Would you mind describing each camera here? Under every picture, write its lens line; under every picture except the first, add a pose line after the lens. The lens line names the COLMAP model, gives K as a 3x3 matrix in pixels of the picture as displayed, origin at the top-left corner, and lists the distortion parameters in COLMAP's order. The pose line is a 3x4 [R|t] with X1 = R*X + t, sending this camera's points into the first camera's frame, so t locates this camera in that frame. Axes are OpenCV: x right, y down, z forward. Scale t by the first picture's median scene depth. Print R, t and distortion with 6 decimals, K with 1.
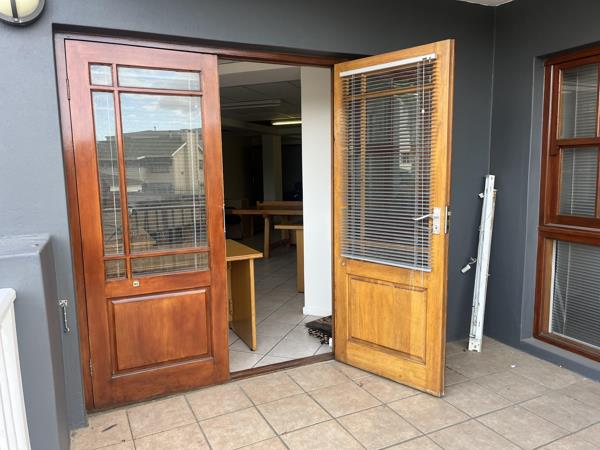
lens RADIAL K [[455.3, 0, 296.7], [0, 455.3, 225.7], [0, 0, 1]] dist [0.064691, -0.085396]
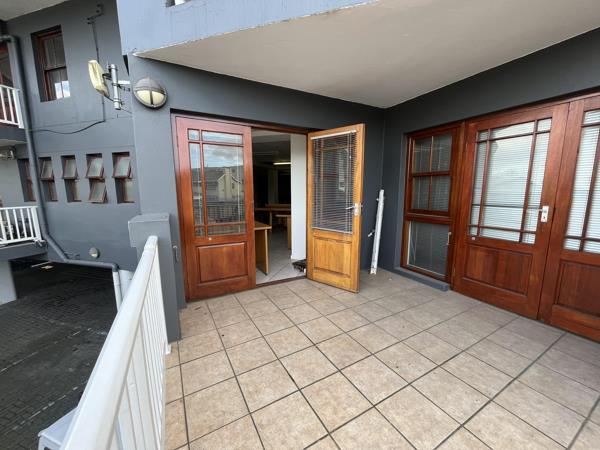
lens RADIAL K [[243.8, 0, 301.8], [0, 243.8, 225.8], [0, 0, 1]] dist [-0.002969, -0.000226]
pose [[0.997281, 0.006629, 0.073400, -0.023654], [-0.008213, 0.999739, 0.021302, 0.036905], [-0.073239, -0.021847, 0.997075, -0.091033]]
